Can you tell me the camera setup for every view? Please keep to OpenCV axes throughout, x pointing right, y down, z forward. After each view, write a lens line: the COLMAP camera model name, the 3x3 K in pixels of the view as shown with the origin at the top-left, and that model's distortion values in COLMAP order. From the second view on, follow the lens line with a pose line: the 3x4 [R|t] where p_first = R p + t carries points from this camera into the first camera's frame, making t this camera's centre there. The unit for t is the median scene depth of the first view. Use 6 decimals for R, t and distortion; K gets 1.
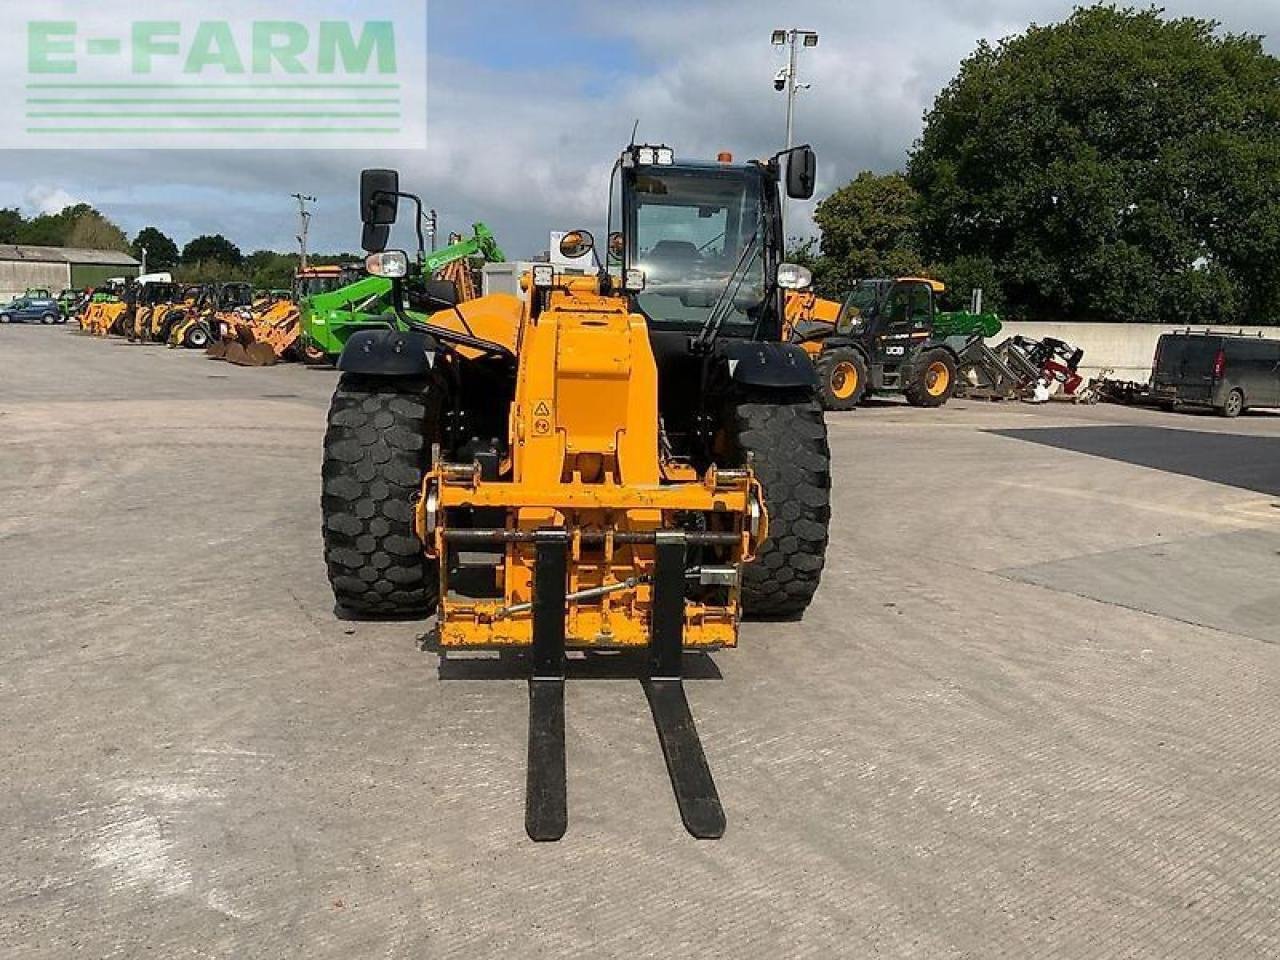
lens RADIAL K [[1059.9, 0, 637.6], [0, 1059.9, 484.4], [0, 0, 1]] dist [0.056911, -0.116092]
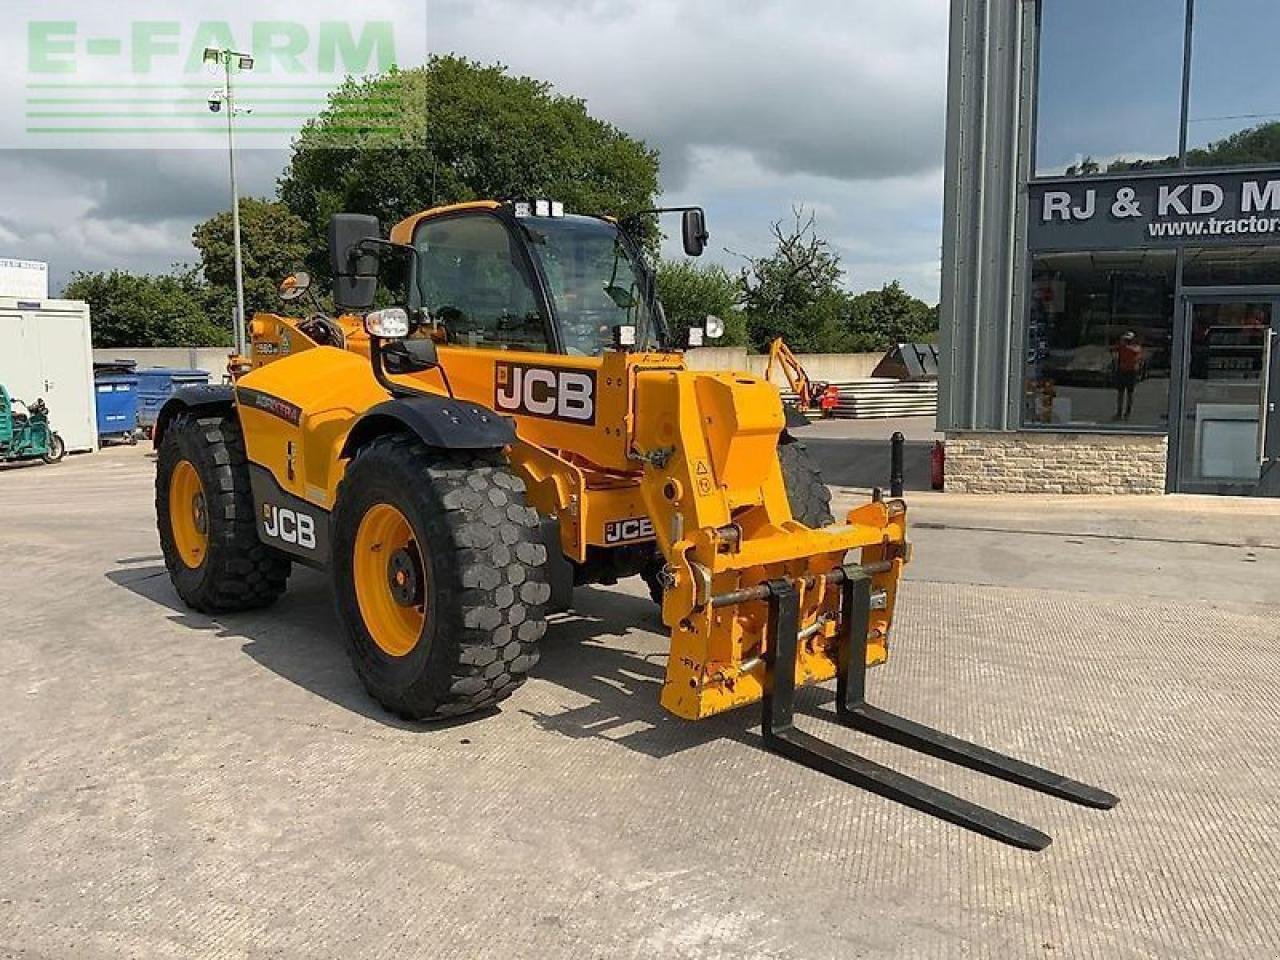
lens RADIAL K [[1059.9, 0, 632.2], [0, 1059.9, 483.0], [0, 0, 1]] dist [0.056911, -0.116092]
pose [[0.812477, -0.099836, 0.574381, -0.096593], [0.113529, 0.993461, 0.012087, -0.010241], [-0.571832, 0.055388, 0.818499, 0.028164]]
